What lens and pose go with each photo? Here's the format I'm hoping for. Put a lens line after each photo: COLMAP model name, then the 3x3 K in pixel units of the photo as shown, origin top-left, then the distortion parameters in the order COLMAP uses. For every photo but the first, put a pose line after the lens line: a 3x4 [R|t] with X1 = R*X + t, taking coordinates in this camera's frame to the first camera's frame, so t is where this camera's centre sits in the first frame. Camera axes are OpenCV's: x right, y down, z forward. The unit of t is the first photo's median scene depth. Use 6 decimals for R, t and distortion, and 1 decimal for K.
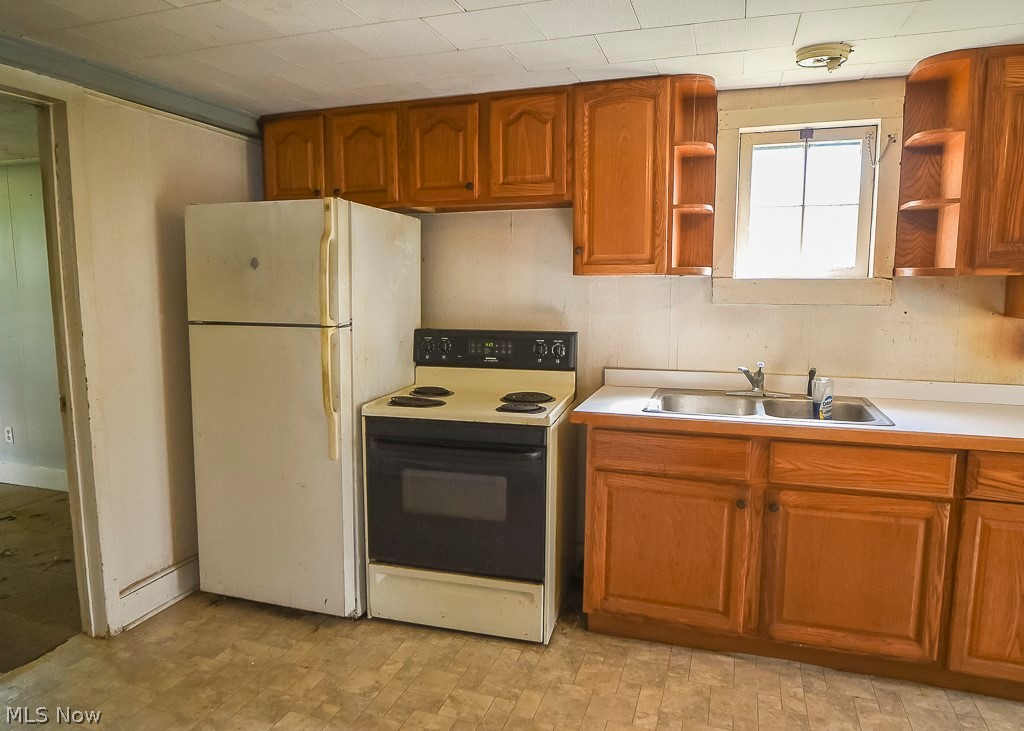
lens RADIAL K [[671.3, 0, 497.6], [0, 671.3, 363.7], [0, 0, 1]] dist [-0.042339, 0.012478]
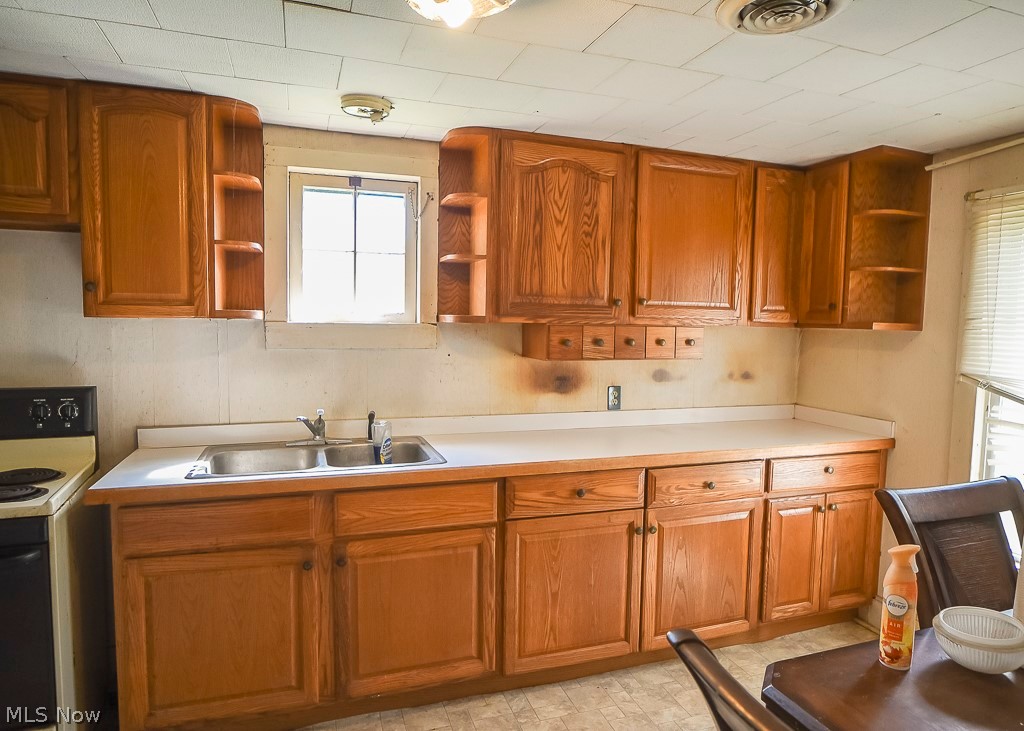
lens RADIAL K [[650.0, 0, 546.8], [0, 650.0, 369.3], [0, 0, 1]] dist [-0.036216, 0.004877]
pose [[0.762503, -0.032505, 0.646167, 0.042368], [0.062299, 0.997785, -0.023322, -0.018625], [-0.643978, 0.058039, 0.762839, 0.073573]]
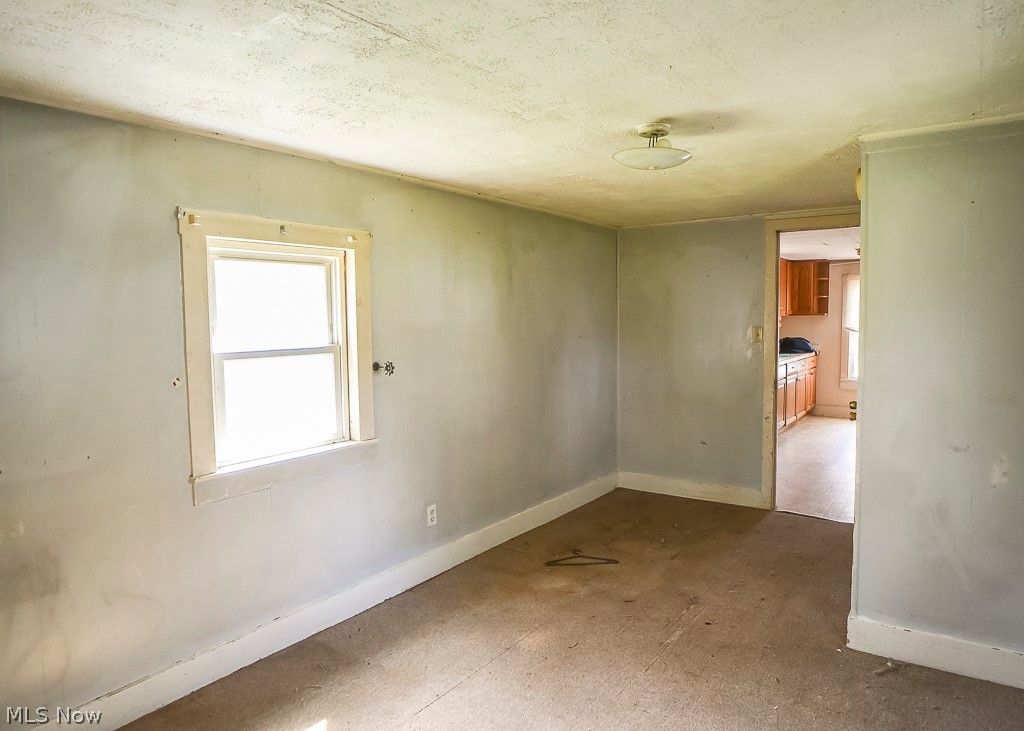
lens RADIAL K [[650.0, 0, 546.8], [0, 650.0, 369.3], [0, 0, 1]] dist [-0.036216, 0.004877]
pose [[0.234153, -0.078231, 0.969047, -2.485566], [0.128970, 0.990447, 0.048795, -0.146606], [-0.963607, 0.113553, 0.242006, 1.131333]]
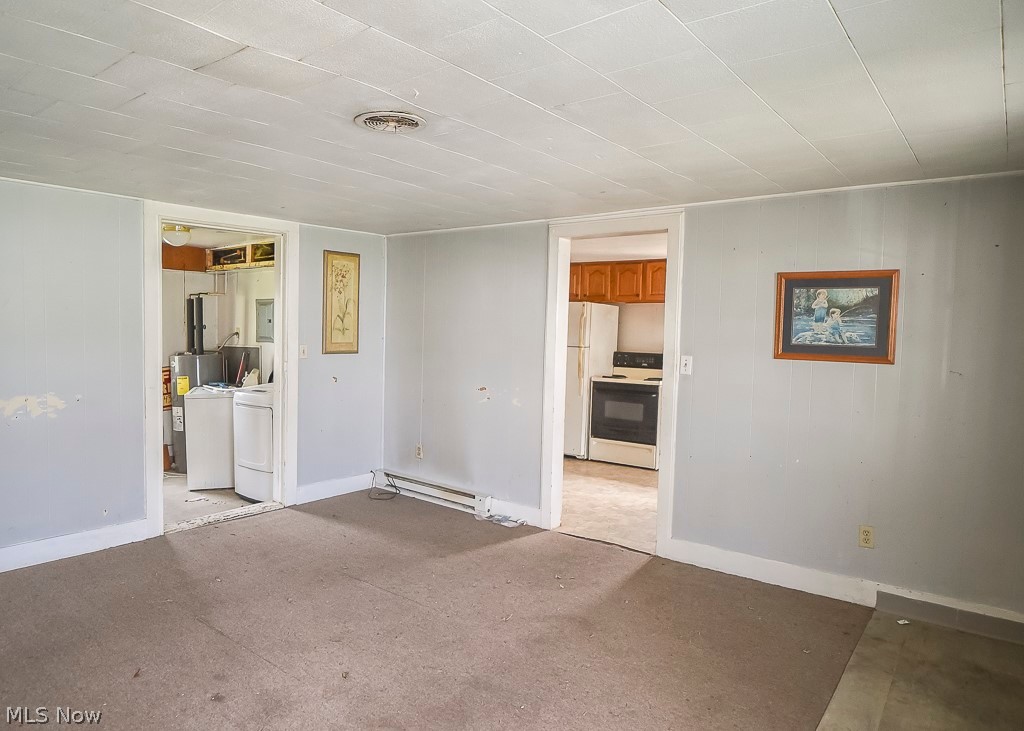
lens RADIAL K [[656.7, 0, 474.0], [0, 656.7, 369.8], [0, 0, 1]] dist [-0.040684, 0.002684]
pose [[0.937100, 0.043278, -0.346367, 0.273376], [-0.065756, 0.996405, -0.053406, 0.209913], [0.342810, 0.072823, 0.936578, -1.675825]]
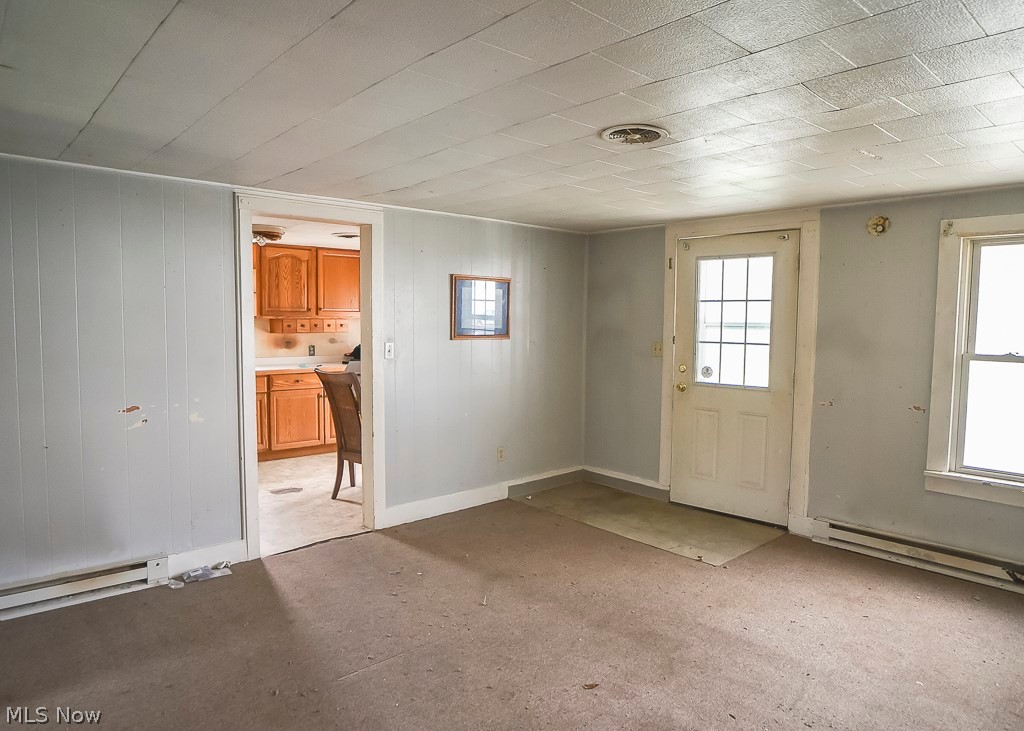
lens RADIAL K [[653.8, 0, 509.8], [0, 653.8, 370.1], [0, 0, 1]] dist [-0.039160, 0.003098]
pose [[0.473762, -0.062490, 0.878433, -1.144373], [0.101542, 0.994703, 0.015997, 0.139549], [-0.874779, 0.081619, 0.477598, -1.156632]]
